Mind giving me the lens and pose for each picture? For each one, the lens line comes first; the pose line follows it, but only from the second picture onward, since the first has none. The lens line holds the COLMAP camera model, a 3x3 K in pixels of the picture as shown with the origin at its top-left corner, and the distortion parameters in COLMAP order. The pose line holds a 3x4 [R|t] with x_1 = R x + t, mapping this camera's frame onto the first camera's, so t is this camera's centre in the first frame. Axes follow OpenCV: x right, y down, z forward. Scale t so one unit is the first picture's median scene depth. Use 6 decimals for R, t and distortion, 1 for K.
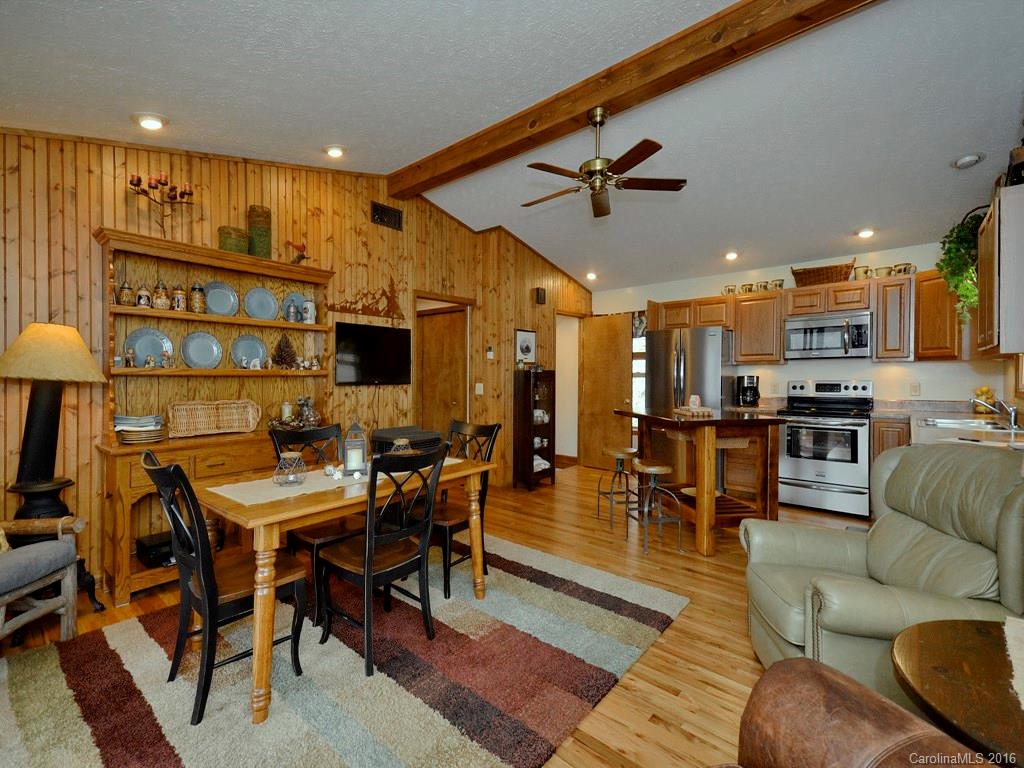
lens RADIAL K [[455.0, 0, 501.5], [0, 455.0, 378.6], [0, 0, 1]] dist [0.020156, 0.000262]
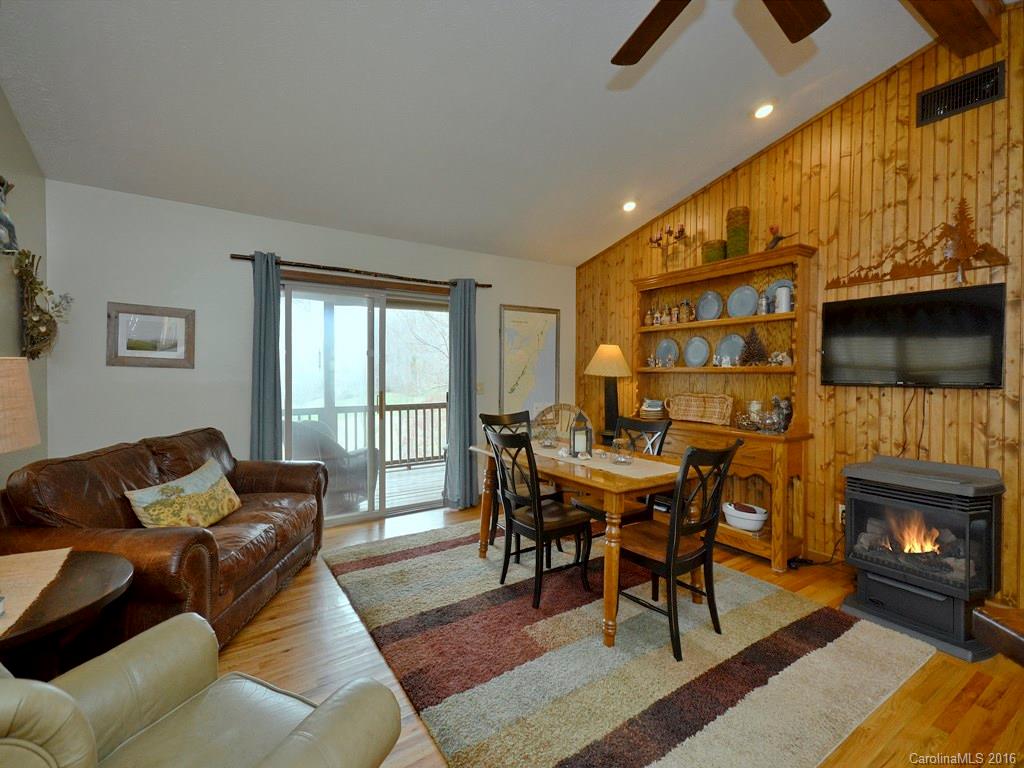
lens RADIAL K [[455.0, 0, 514.6], [0, 455.0, 376.4], [0, 0, 1]] dist [0.020156, 0.000262]
pose [[-0.269155, 0.000947, -0.963097, 0.433586], [-0.010788, 0.999934, 0.003998, 0.002285], [0.963037, 0.011466, -0.269127, 0.582080]]
